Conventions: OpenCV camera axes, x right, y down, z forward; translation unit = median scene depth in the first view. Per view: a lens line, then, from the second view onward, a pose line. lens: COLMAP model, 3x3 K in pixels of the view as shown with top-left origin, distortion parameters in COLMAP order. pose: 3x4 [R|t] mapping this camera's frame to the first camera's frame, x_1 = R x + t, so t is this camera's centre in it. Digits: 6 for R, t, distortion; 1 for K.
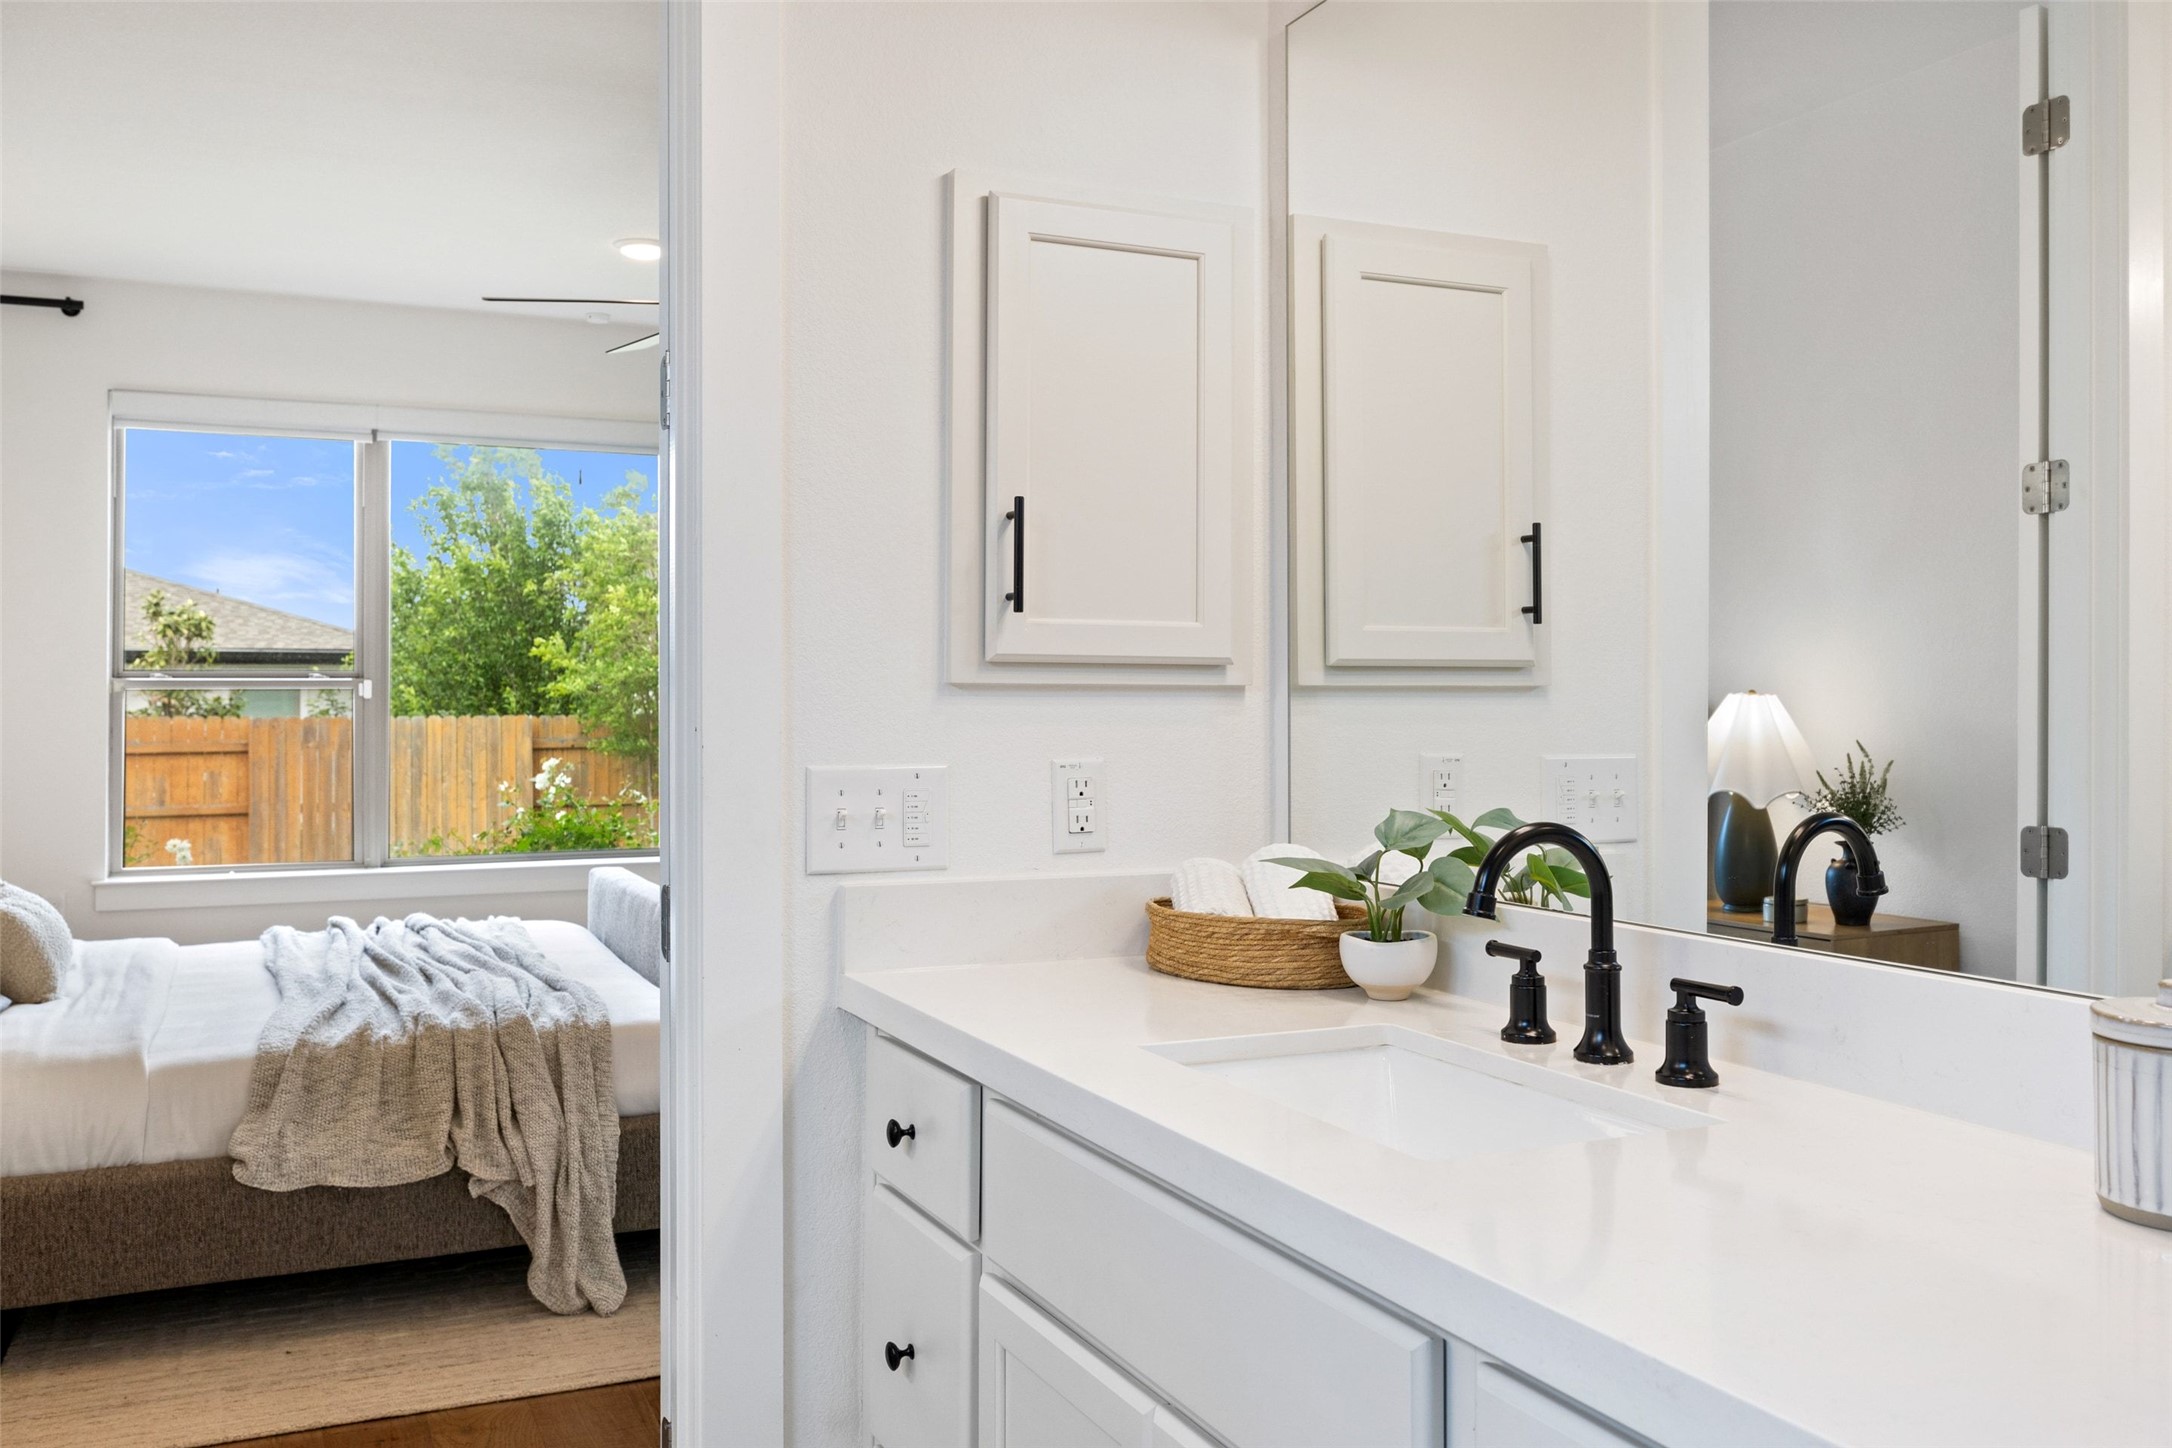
lens RADIAL K [[1801.2, 0, 1090.9], [0, 1801.2, 666.9], [0, 0, 1]] dist [0.009385, 0.001754]
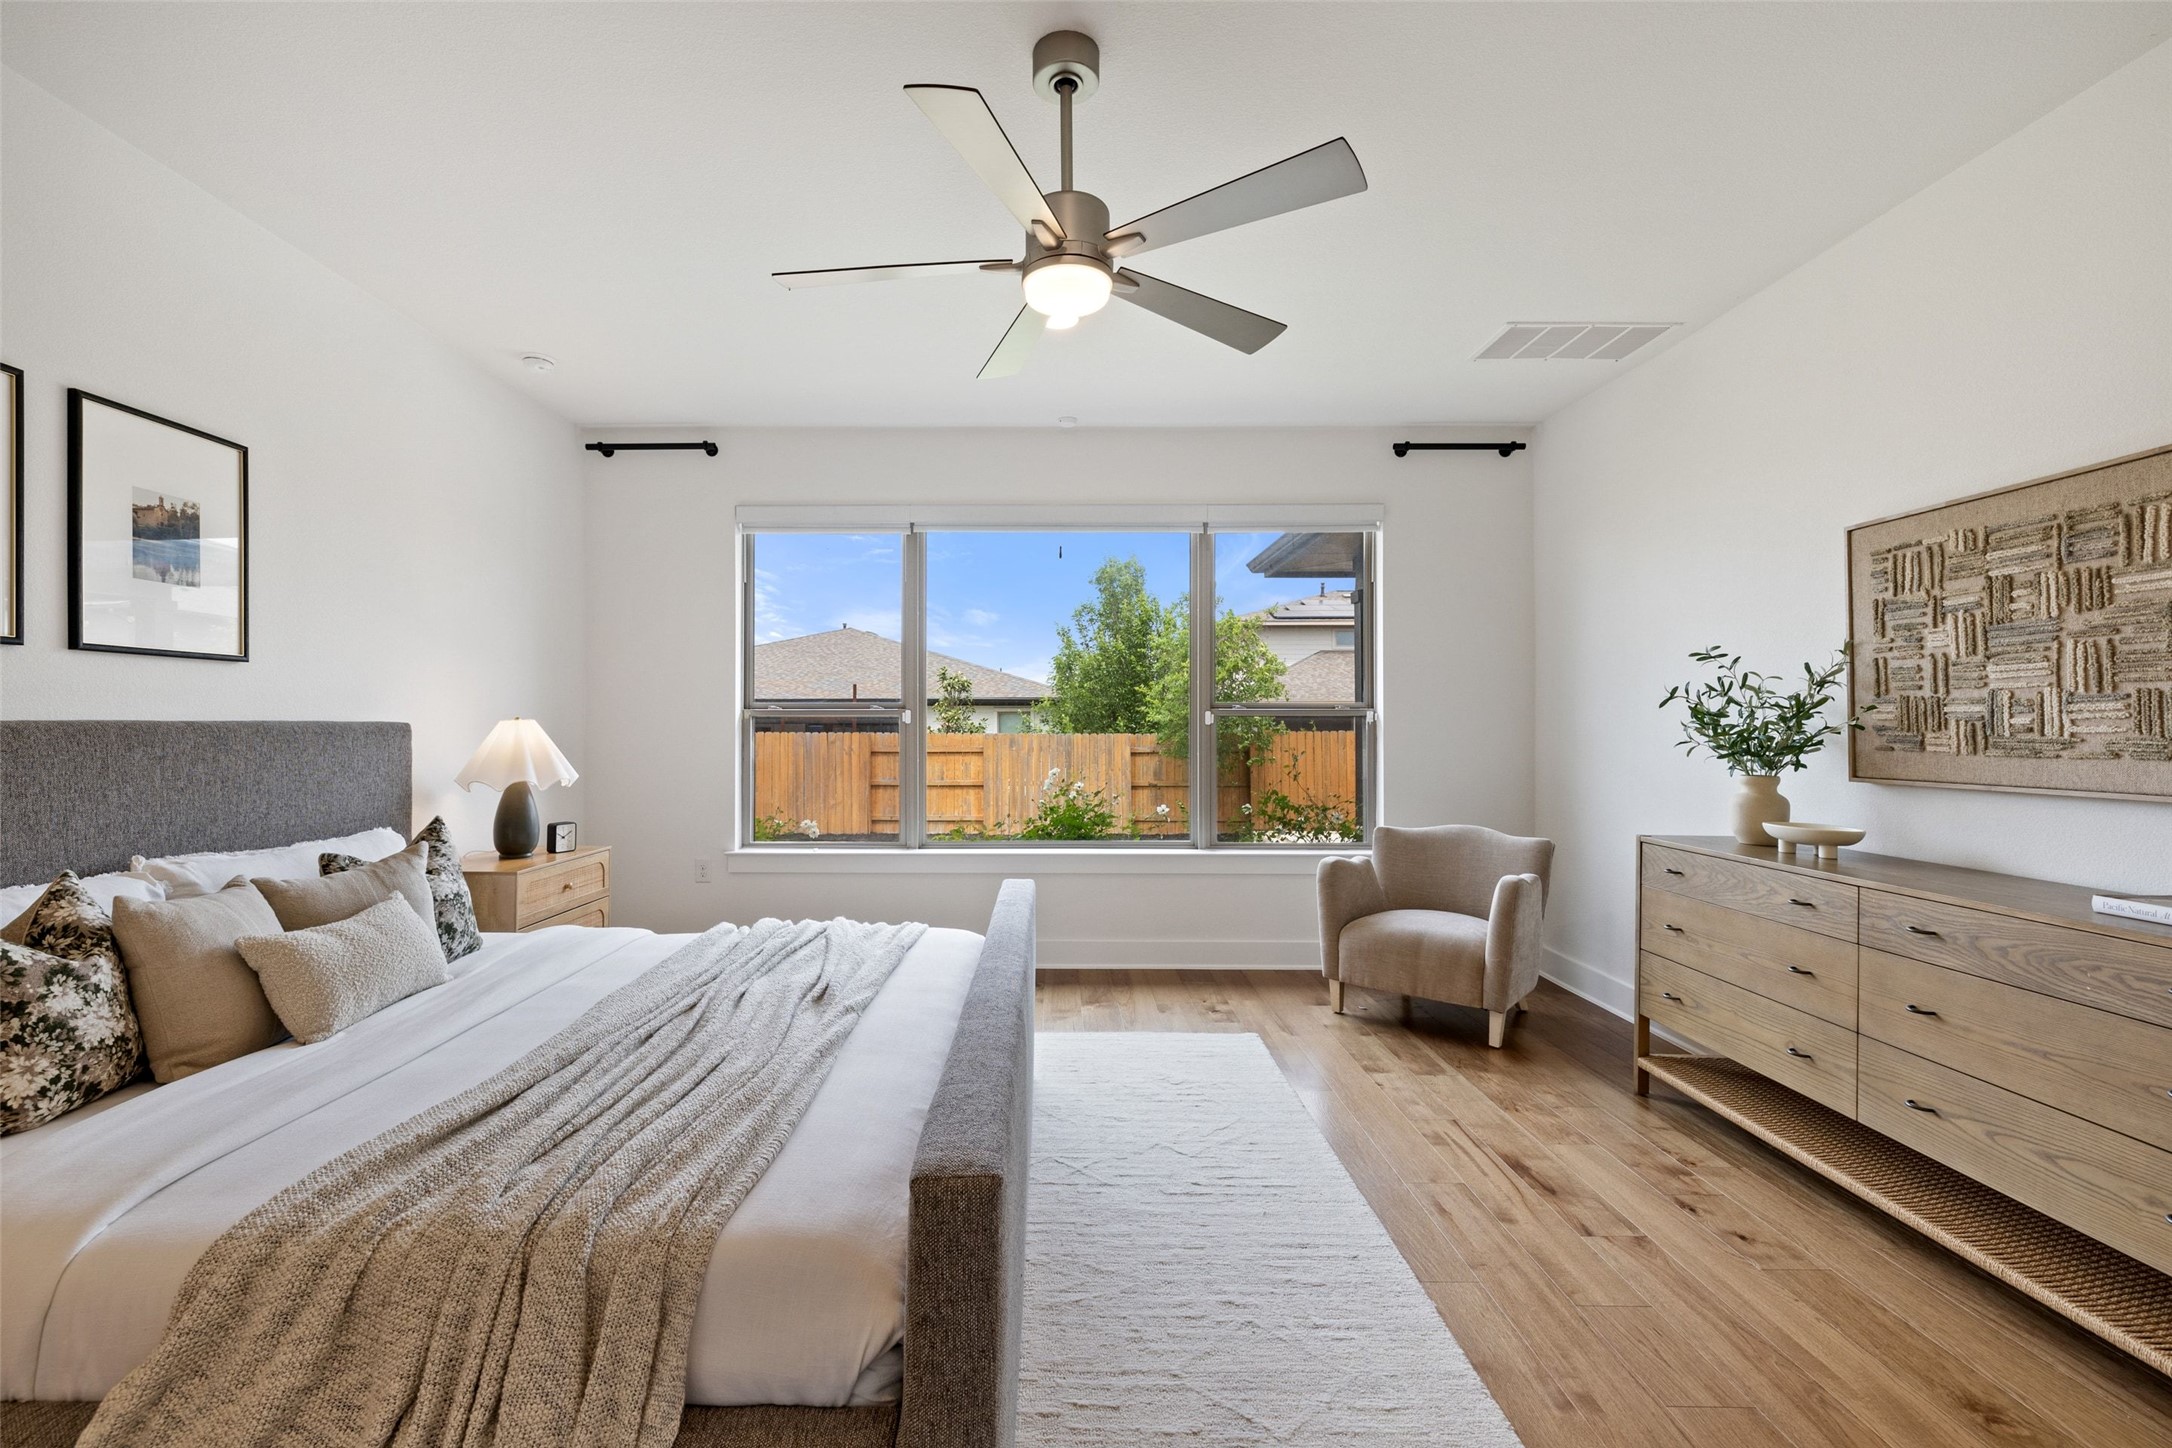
lens RADIAL K [[931.7, 0, 1050.1], [0, 931.7, 717.2], [0, 0, 1]] dist [0.001305, -0.000145]
pose [[0.907585, -0.001569, -0.419866, -0.020090], [0.005891, 0.999942, 0.008996, 0.012194], [0.419828, -0.010638, 0.907541, 0.698878]]
